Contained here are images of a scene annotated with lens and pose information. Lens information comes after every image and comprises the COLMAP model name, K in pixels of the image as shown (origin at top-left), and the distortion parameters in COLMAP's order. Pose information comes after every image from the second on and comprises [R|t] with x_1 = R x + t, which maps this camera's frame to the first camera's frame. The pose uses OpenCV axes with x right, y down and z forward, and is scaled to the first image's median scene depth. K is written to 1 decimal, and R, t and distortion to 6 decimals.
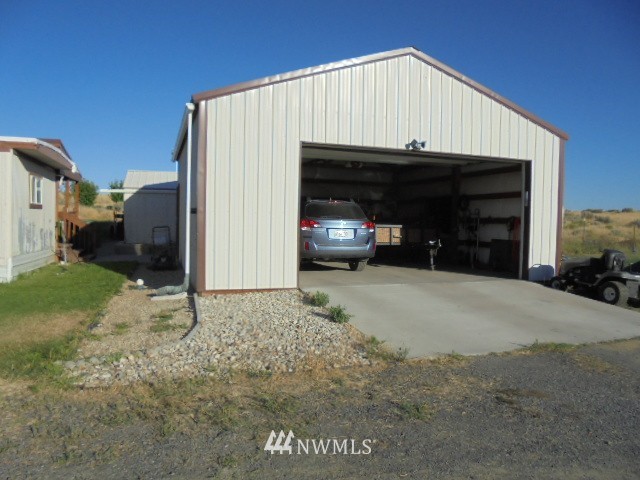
lens RADIAL K [[481.6, 0, 320.0], [0, 481.6, 240.0], [0, 0, 1]] dist [-0.129499, 0.112860]
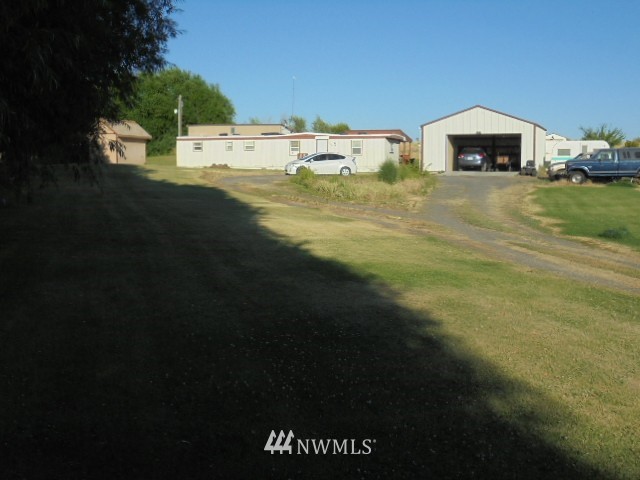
lens RADIAL K [[809.3, 0, 320.0], [0, 809.3, 240.0], [0, 0, 1]] dist [-0.001990, -0.004526]
pose [[0.772770, 0.037267, -0.633591, 2.859498], [-0.013816, 0.999026, 0.041911, 0.335114], [0.634536, -0.023634, 0.772532, -4.053157]]
